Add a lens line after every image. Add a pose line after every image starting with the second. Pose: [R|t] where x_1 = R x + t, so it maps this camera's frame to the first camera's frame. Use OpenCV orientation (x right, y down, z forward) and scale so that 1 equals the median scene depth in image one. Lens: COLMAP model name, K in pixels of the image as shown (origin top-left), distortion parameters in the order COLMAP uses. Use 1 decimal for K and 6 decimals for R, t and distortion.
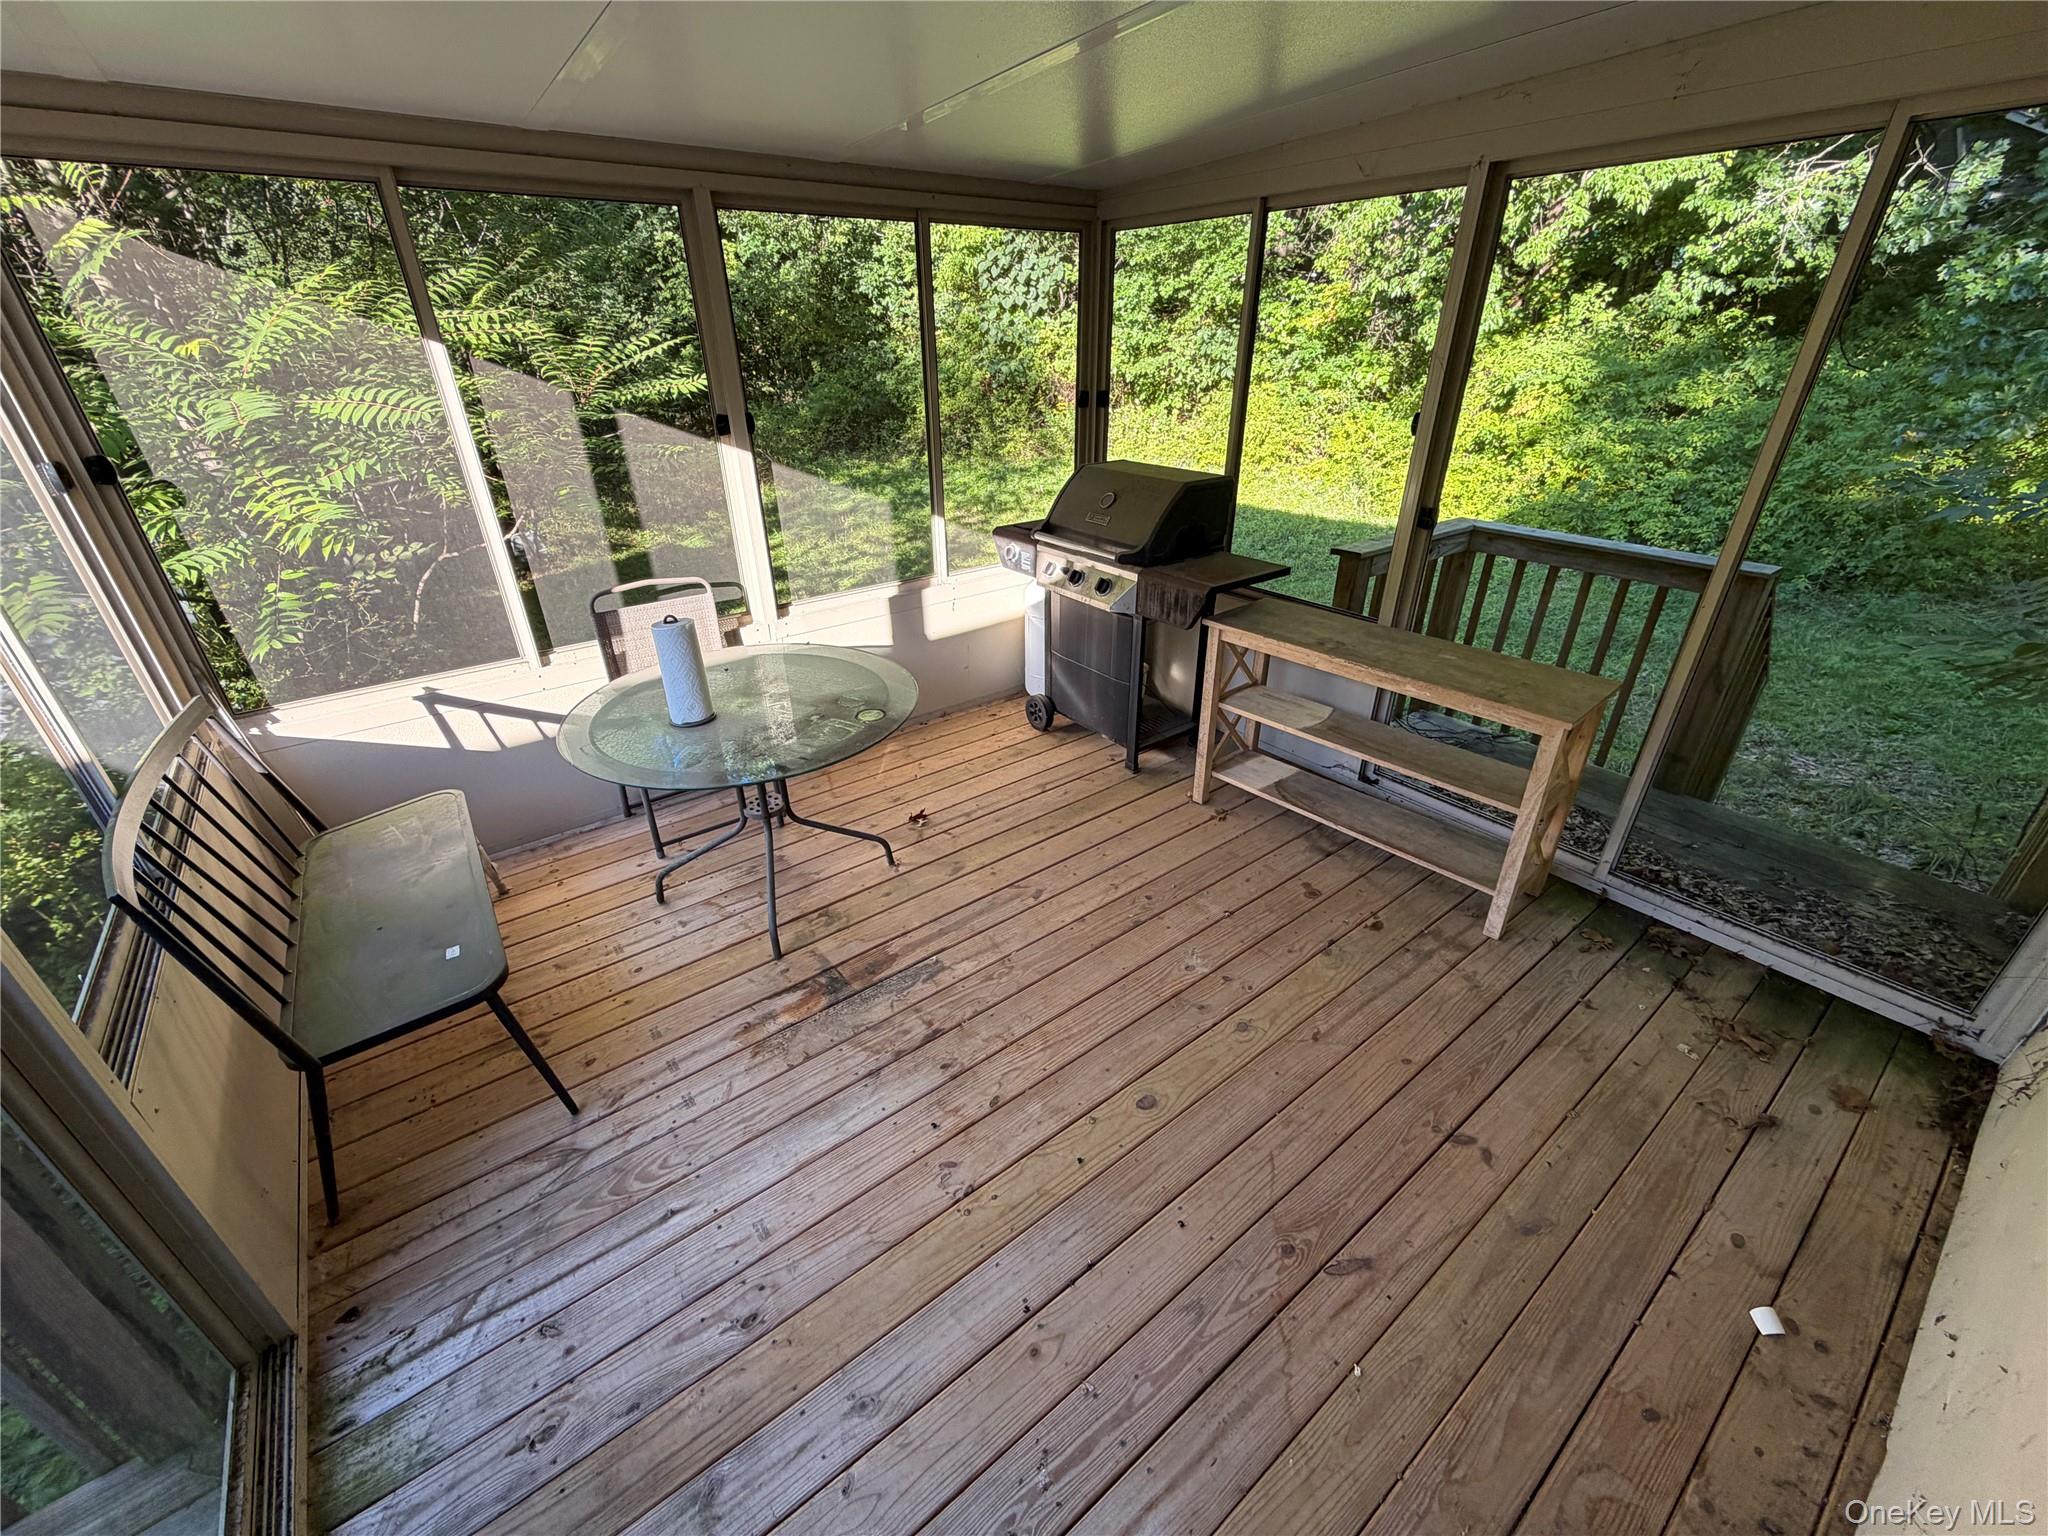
lens RADIAL K [[819.8, 0, 1022.8], [0, 819.8, 770.5], [0, 0, 1]] dist [0.003098, 0.000253]
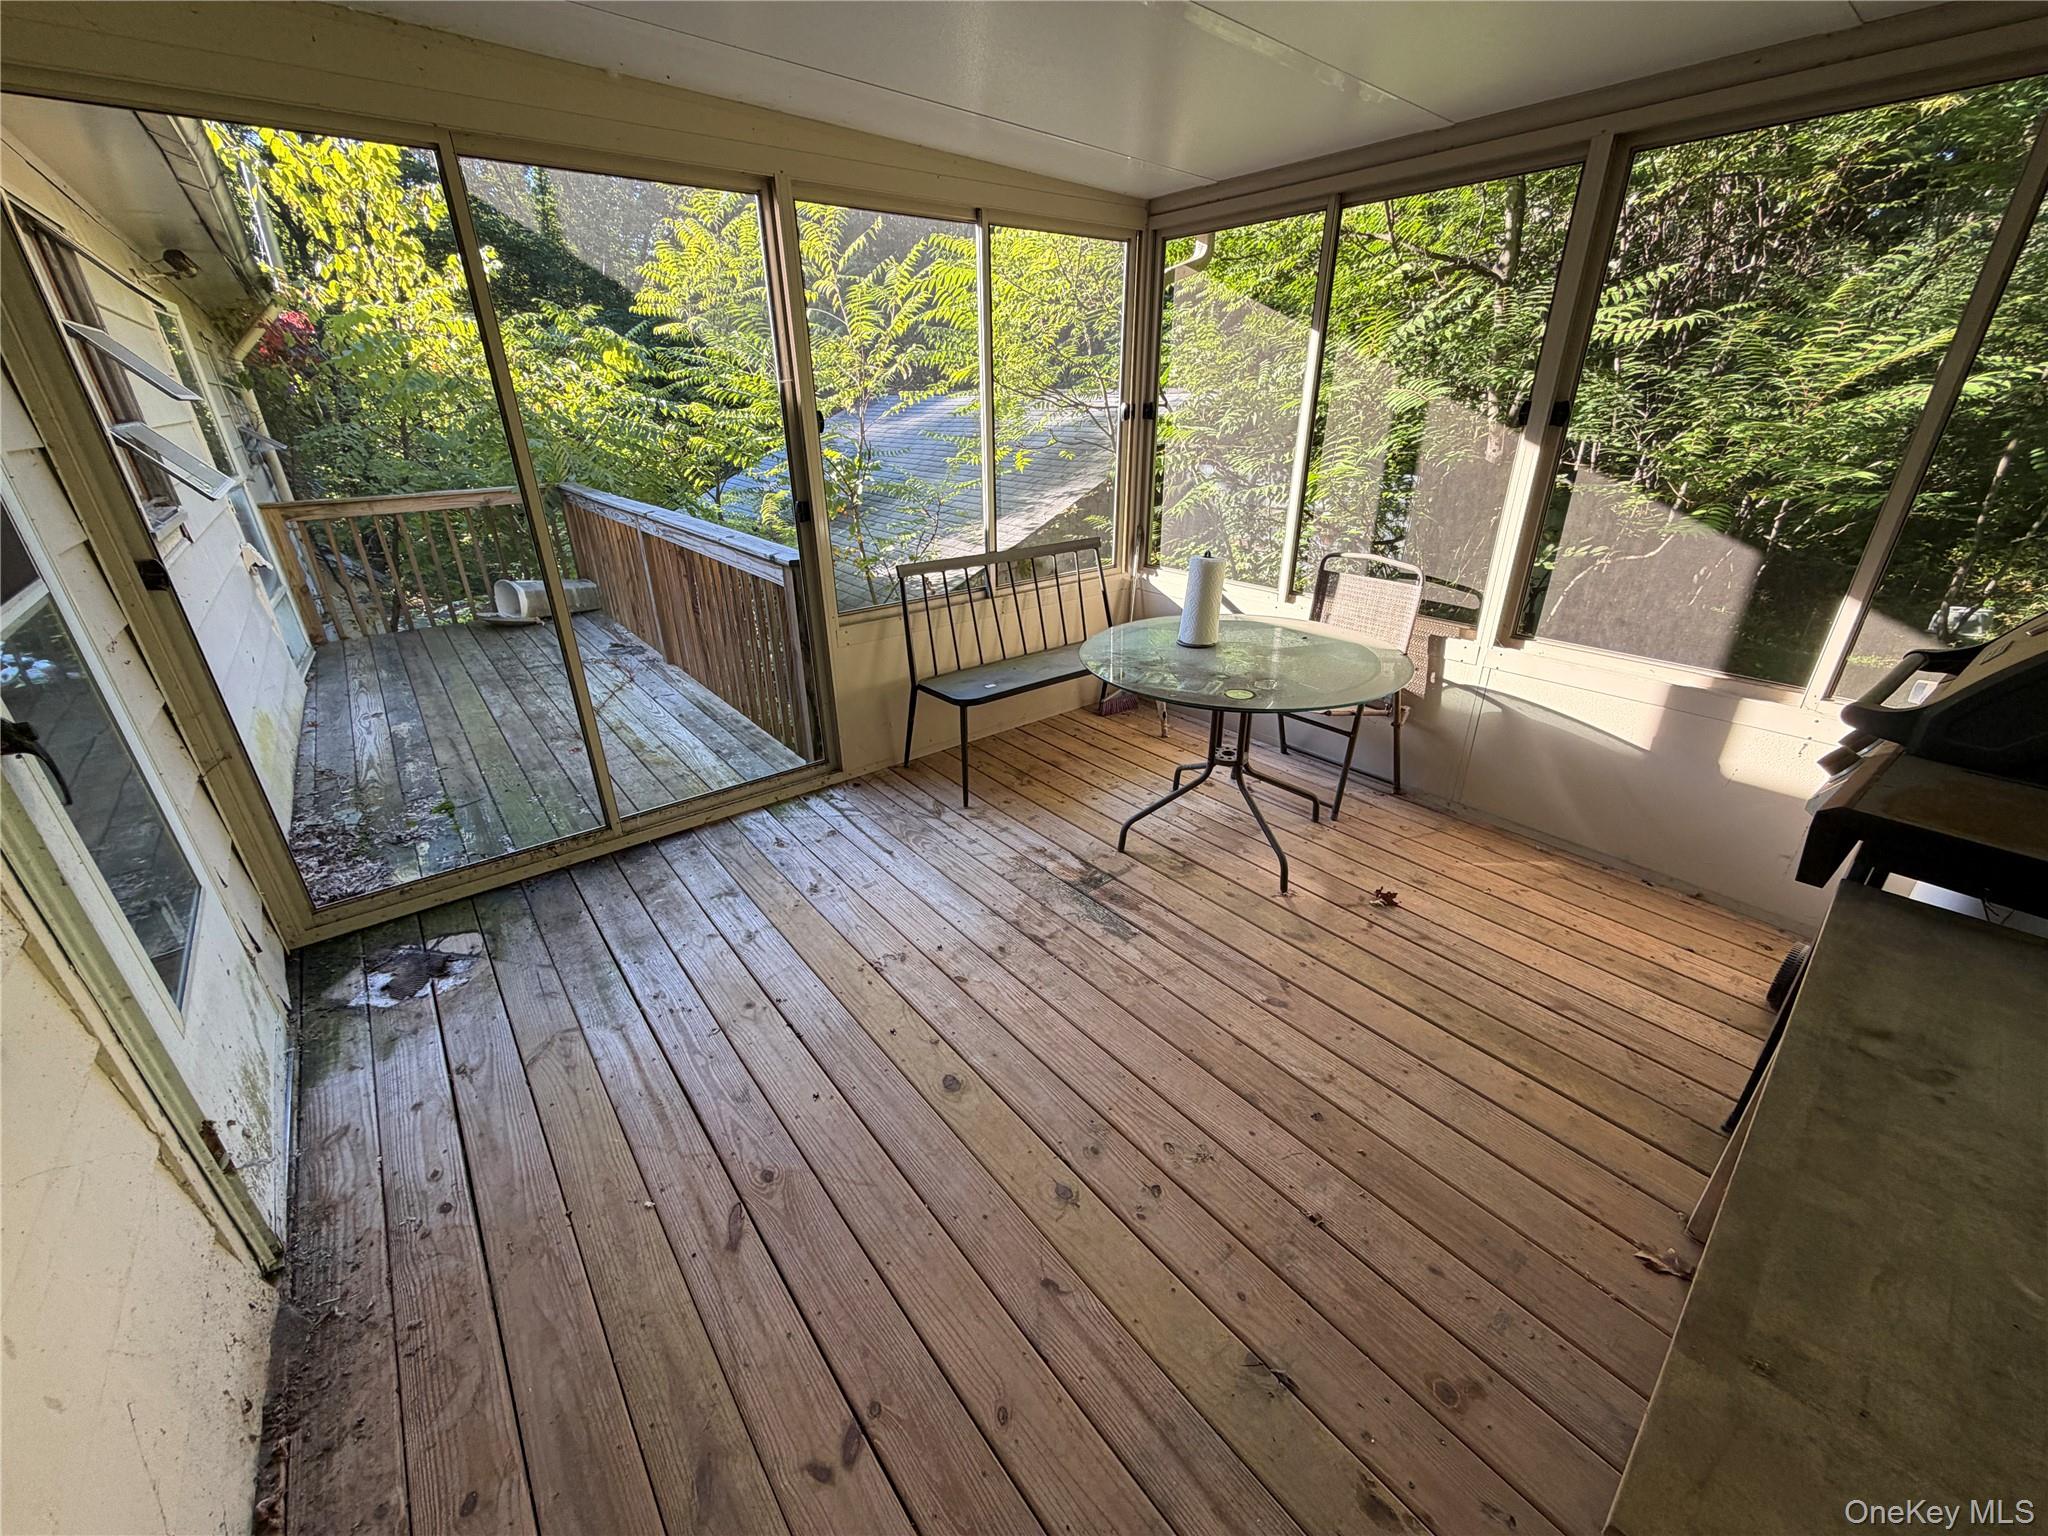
lens RADIAL K [[819.8, 0, 1020.5], [0, 819.8, 778.4], [0, 0, 1]] dist [0.003098, 0.000253]
pose [[0.007467, 0.433351, -0.901194, 0.770876], [-0.460339, 0.801535, 0.381615, -0.254099], [0.887712, 0.412005, 0.205473, 0.651782]]
